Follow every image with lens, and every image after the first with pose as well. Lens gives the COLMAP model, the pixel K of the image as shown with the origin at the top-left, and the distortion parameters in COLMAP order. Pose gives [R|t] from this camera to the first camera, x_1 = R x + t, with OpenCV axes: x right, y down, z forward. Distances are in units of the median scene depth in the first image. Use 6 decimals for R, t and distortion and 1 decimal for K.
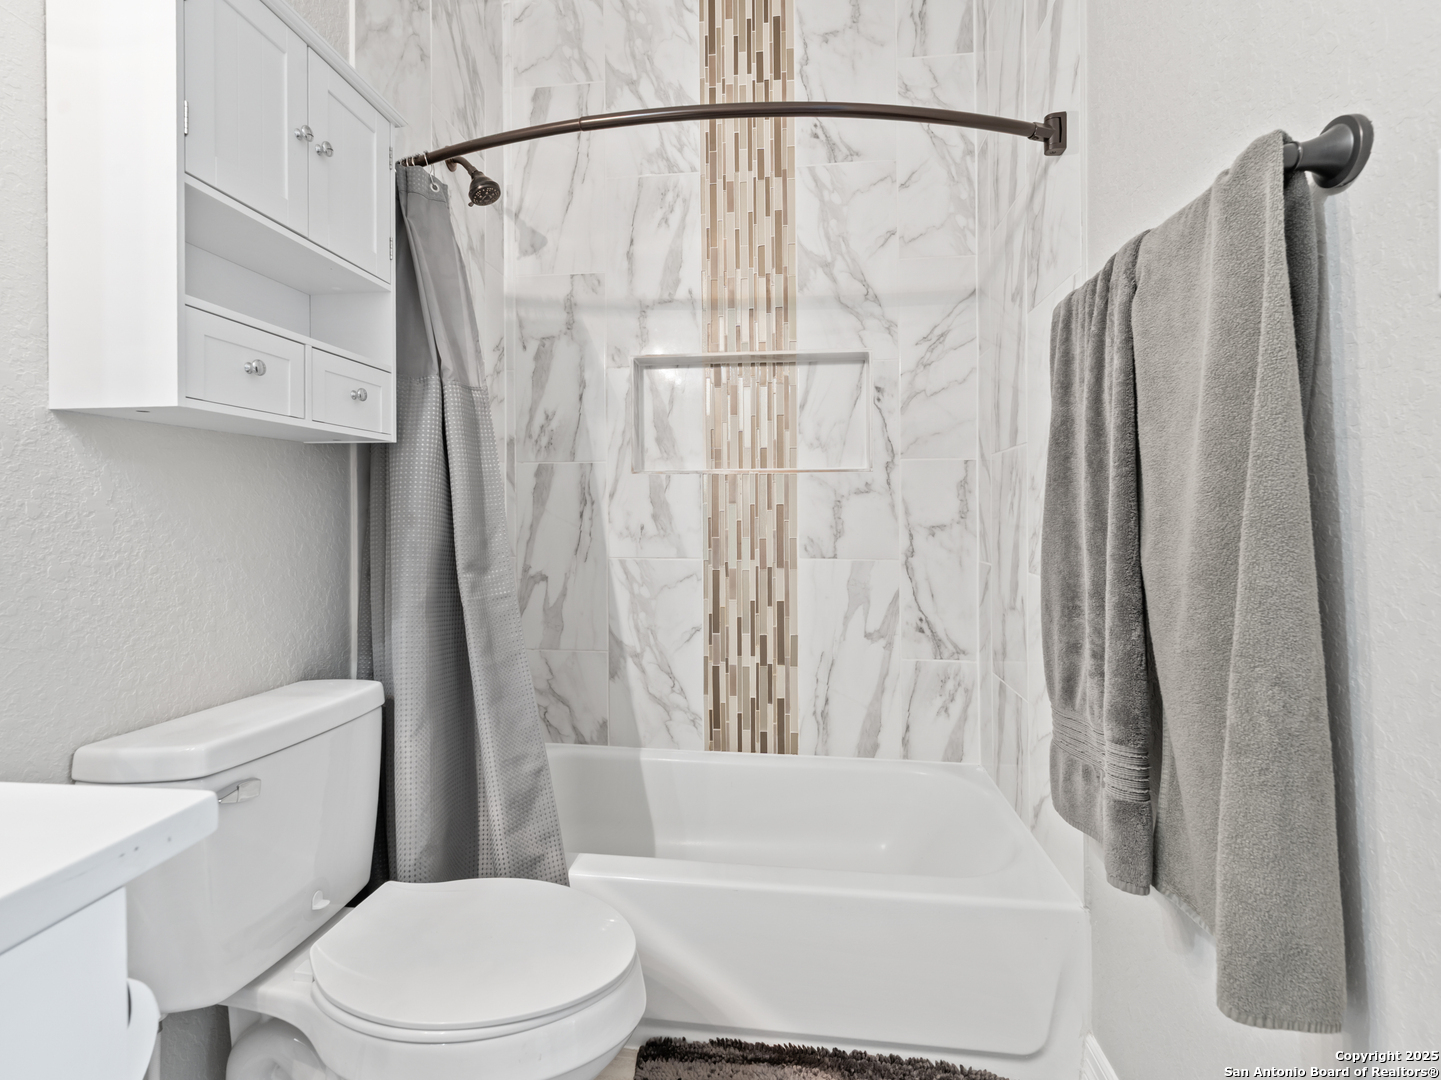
lens RADIAL K [[673.0, 0, 728.0], [0, 673.0, 517.8], [0, 0, 1]] dist [0.004252, -0.002173]
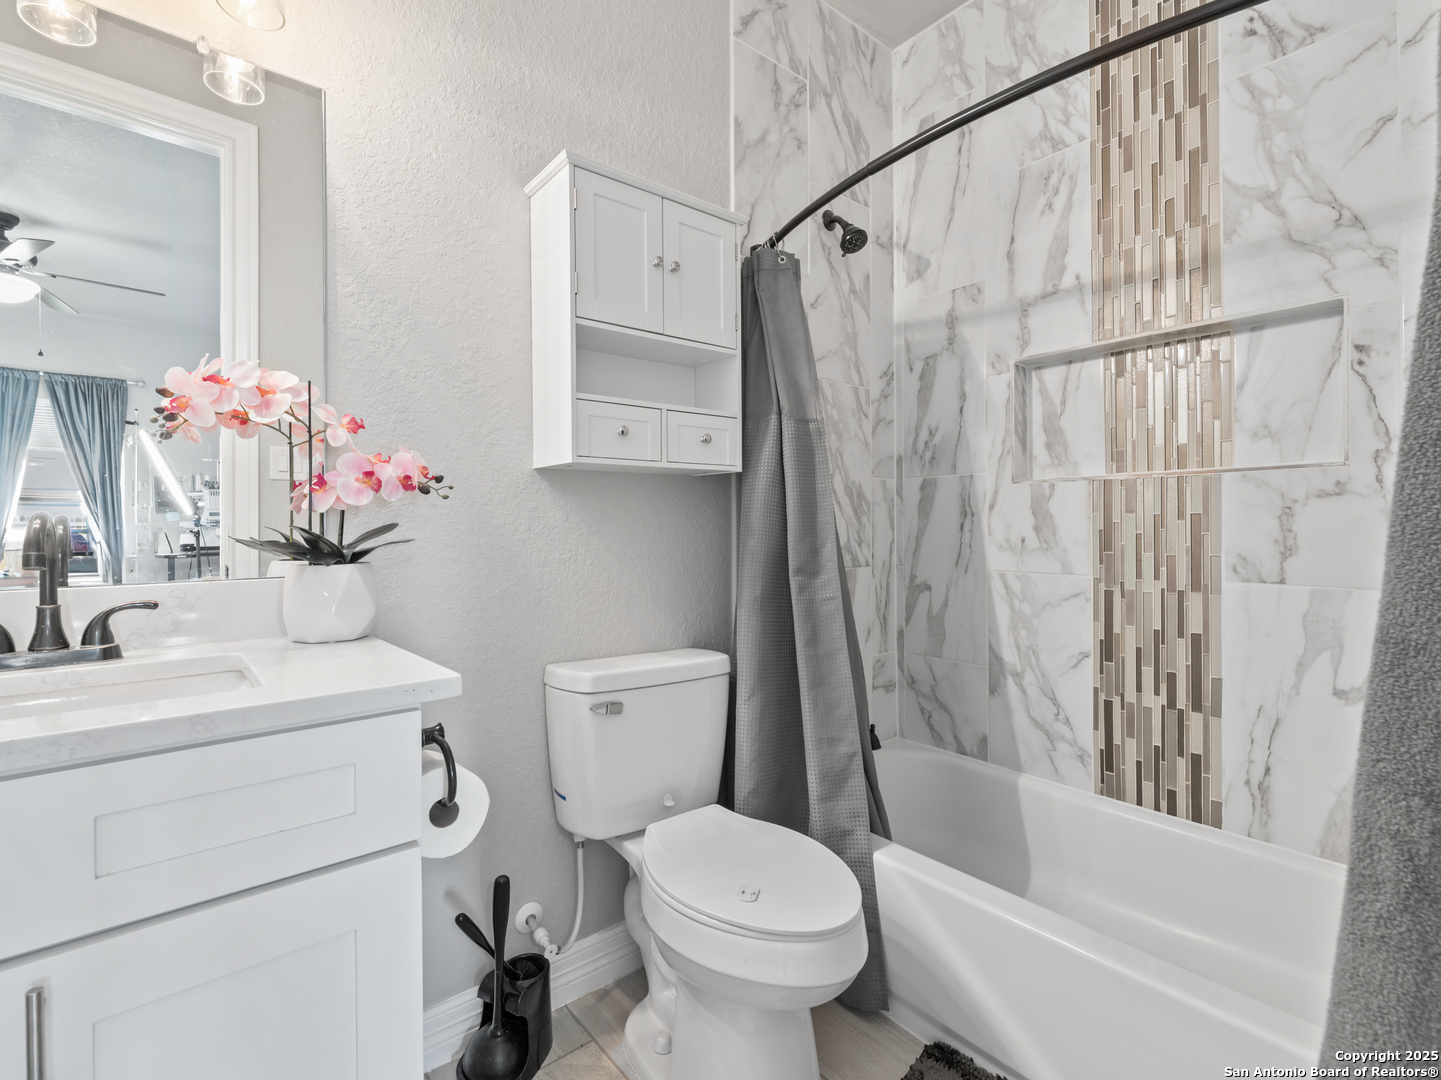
lens RADIAL K [[673.0, 0, 724.6], [0, 673.0, 534.2], [0, 0, 1]] dist [0.004252, -0.002173]
pose [[0.729351, 0.004662, -0.684124, 0.219011], [0.000611, 0.999972, 0.007465, -0.001359], [0.684140, -0.005862, 0.729328, 0.025094]]
